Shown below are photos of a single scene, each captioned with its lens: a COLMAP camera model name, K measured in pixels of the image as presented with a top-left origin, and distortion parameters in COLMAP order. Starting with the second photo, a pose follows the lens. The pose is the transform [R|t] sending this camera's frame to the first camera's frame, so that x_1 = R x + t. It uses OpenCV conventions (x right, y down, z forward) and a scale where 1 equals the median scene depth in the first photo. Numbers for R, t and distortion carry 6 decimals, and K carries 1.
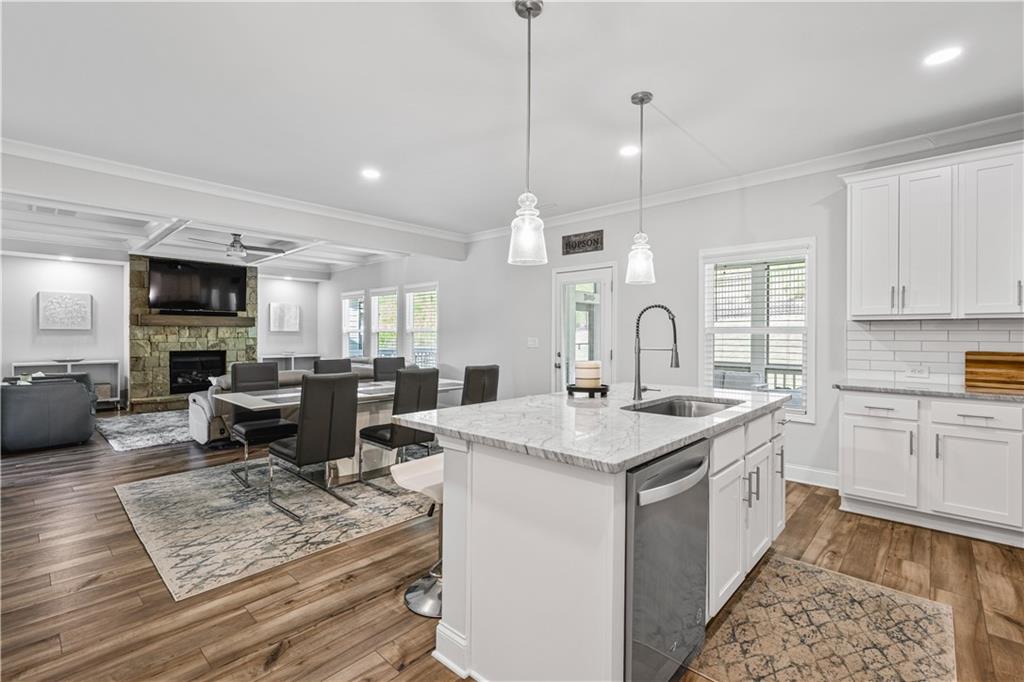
lens RADIAL K [[460.3, 0, 512.2], [0, 460.3, 335.2], [0, 0, 1]] dist [-0.002093, 0.001169]
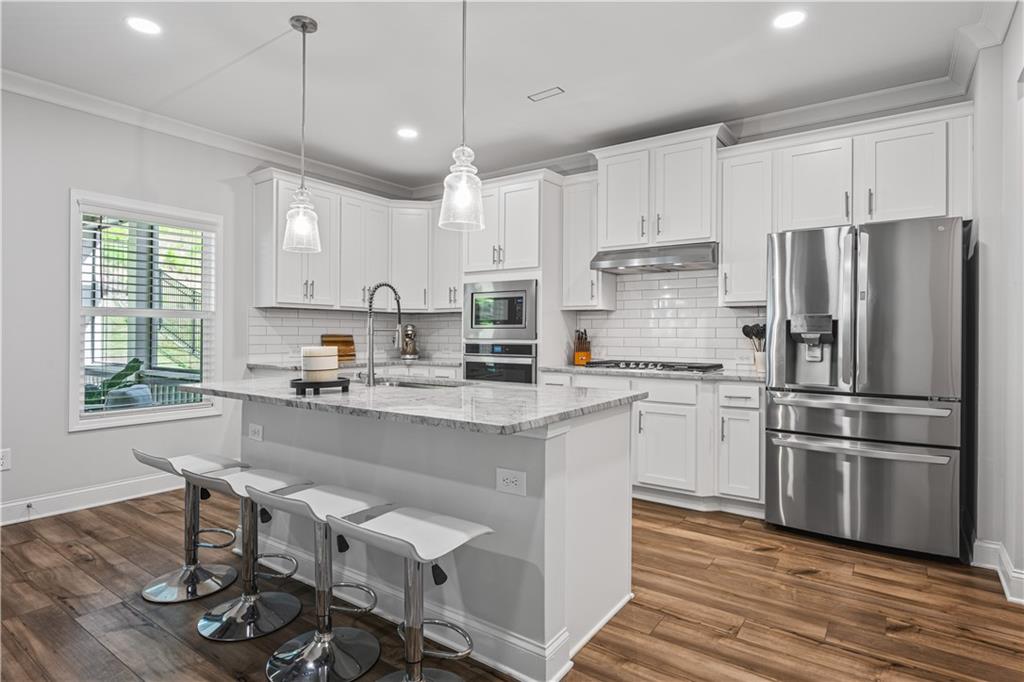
lens RADIAL K [[543.6, 0, 514.6], [0, 543.6, 330.5], [0, 0, 1]] dist [0.000779, 0.001743]
pose [[-0.135561, 0.001723, 0.990768, -0.545902], [-0.004564, 0.999987, -0.002363, 0.020894], [-0.990759, -0.004842, -0.135551, 0.569917]]
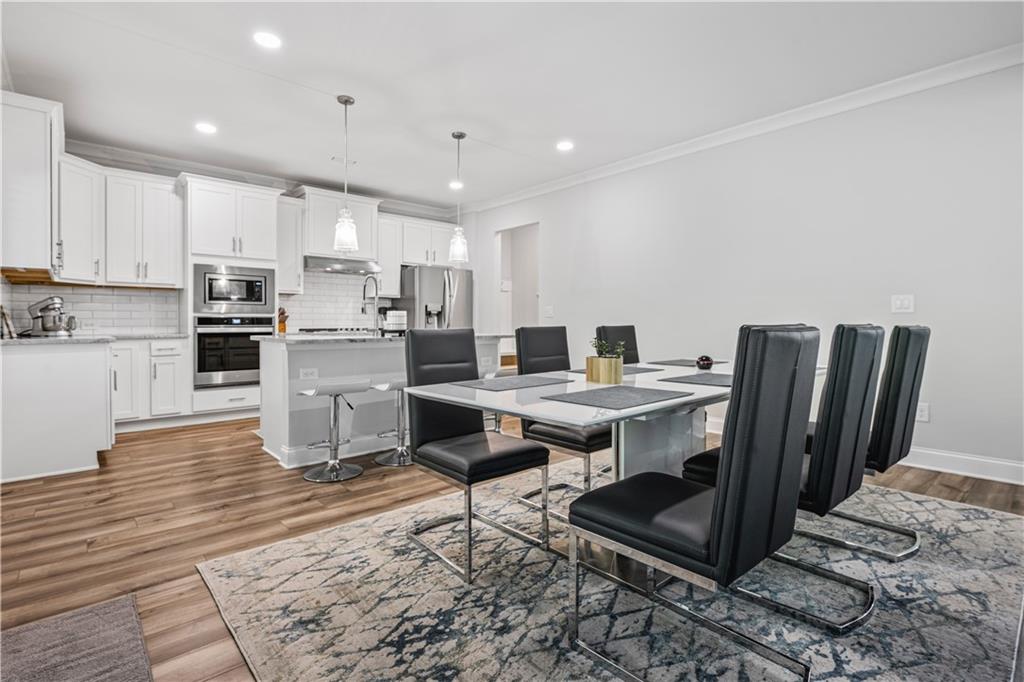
lens RADIAL K [[493.6, 0, 507.3], [0, 493.6, 328.9], [0, 0, 1]] dist [-0.005207, 0.002545]
pose [[-0.995398, -0.003597, 0.095762, -0.217572], [-0.002645, 0.999946, 0.010061, 0.065236], [-0.095793, 0.009761, -0.995353, 1.718049]]
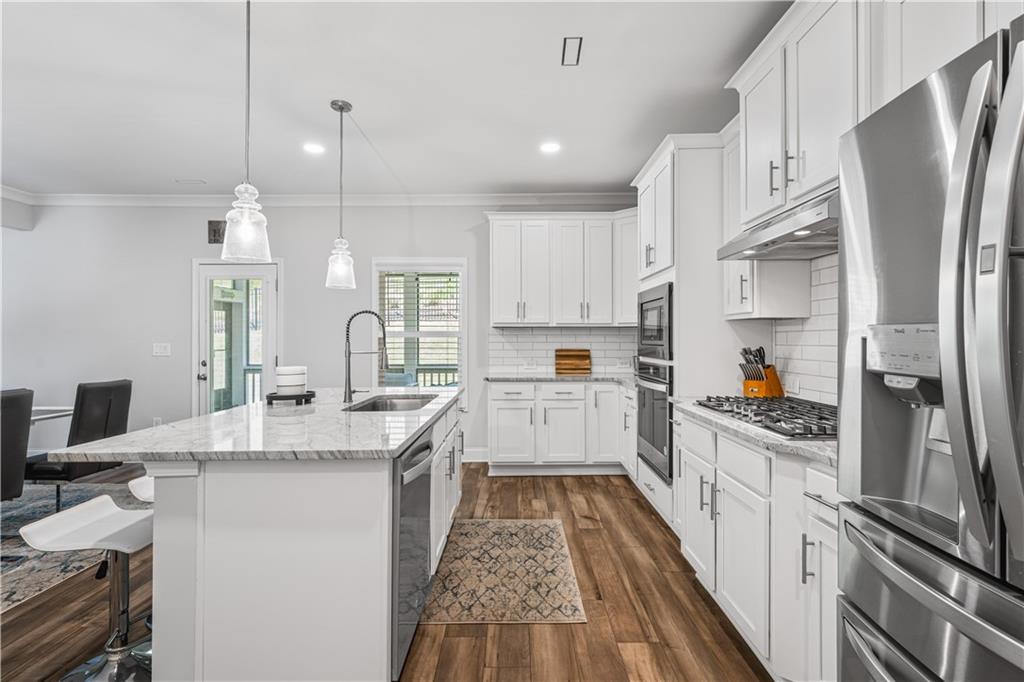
lens RADIAL K [[490.8, 0, 522.2], [0, 490.8, 333.8], [0, 0, 1]] dist [0.000023, 0.001180]
pose [[0.725199, 0.002255, 0.688536, -0.133729], [0.004827, 0.999953, -0.008359, -0.001006], [-0.688523, 0.009386, 0.725154, -0.043429]]
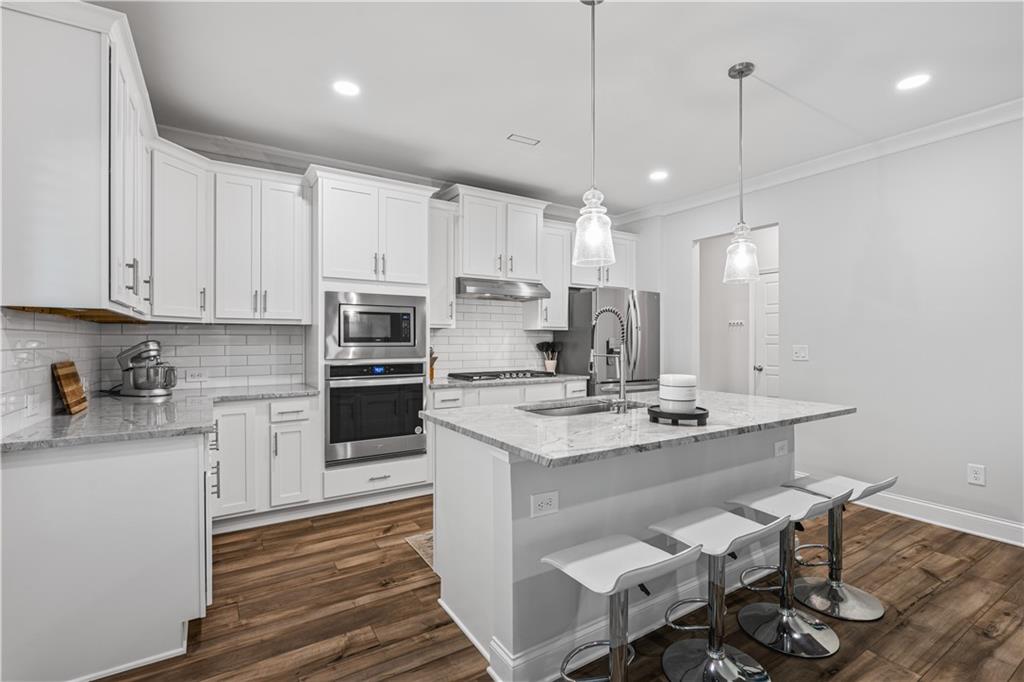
lens RADIAL K [[460.3, 0, 507.2], [0, 460.3, 345.4], [0, 0, 1]] dist [-0.002093, 0.001169]
pose [[-0.967555, -0.006761, 0.252570, 0.176278], [-0.003714, 0.999914, 0.012541, -0.001373], [-0.252634, 0.011196, -0.967497, 1.260143]]
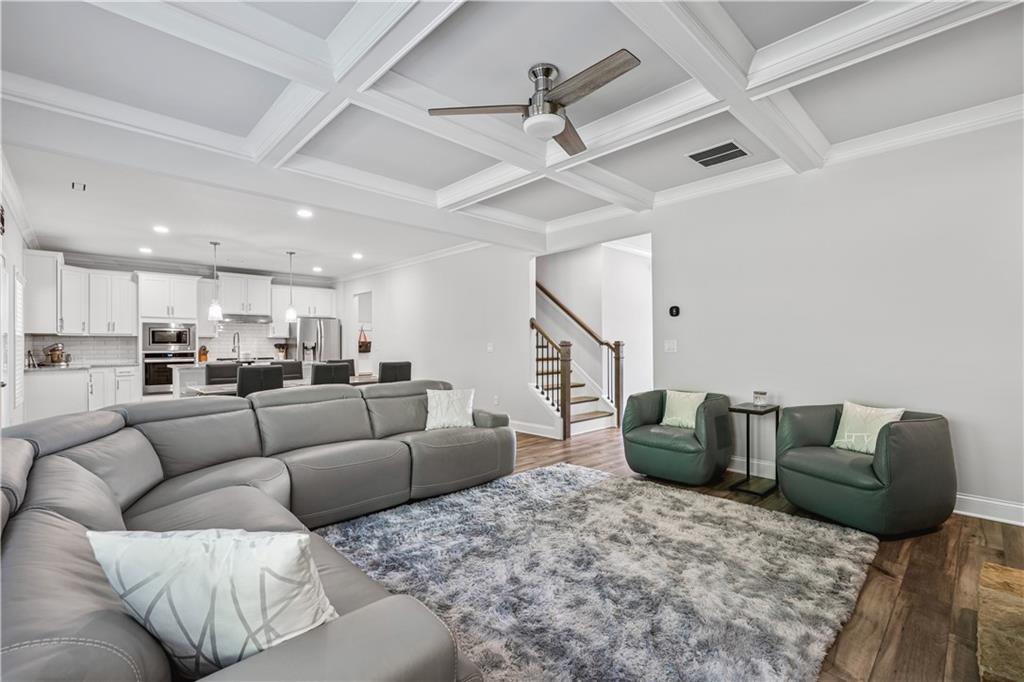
lens RADIAL K [[460.3, 0, 516.0], [0, 460.3, 347.2], [0, 0, 1]] dist [-0.002093, 0.001169]
pose [[-0.998733, 0.002618, 0.050257, -1.064592], [0.002889, 0.999982, 0.005326, 0.014858], [-0.050242, 0.005464, -0.998722, 2.500917]]
